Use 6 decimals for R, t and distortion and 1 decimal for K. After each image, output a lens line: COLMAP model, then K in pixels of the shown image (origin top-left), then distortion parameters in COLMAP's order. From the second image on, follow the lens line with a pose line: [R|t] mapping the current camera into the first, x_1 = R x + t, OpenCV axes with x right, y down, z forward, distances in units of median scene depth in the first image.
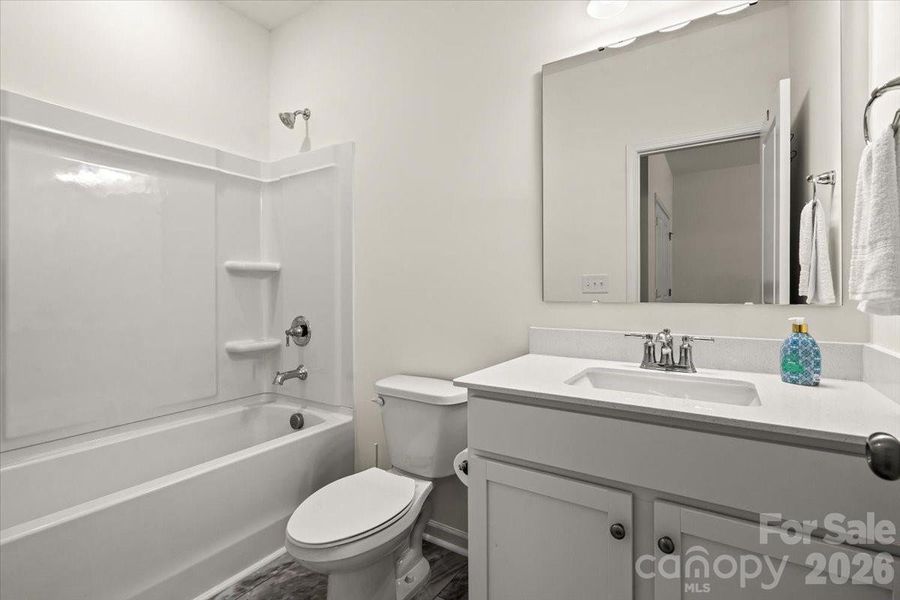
lens RADIAL K [[412.1, 0, 451.9], [0, 412.1, 296.1], [0, 0, 1]] dist [-0.001320, -0.000306]
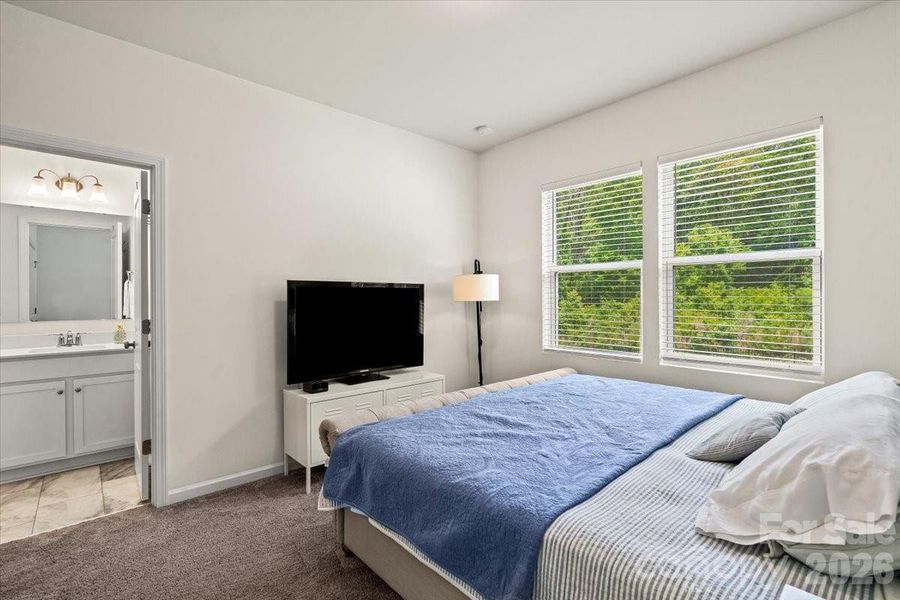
lens RADIAL K [[379.5, 0, 450.0], [0, 379.5, 300.0], [0, 0, 1]] dist [-0.000241, -0.000109]
pose [[0.198519, -0.001634, 0.980096, -1.697811], [-0.005919, 0.999978, 0.002866, -0.173539], [-0.980079, -0.006370, 0.198505, -2.314345]]
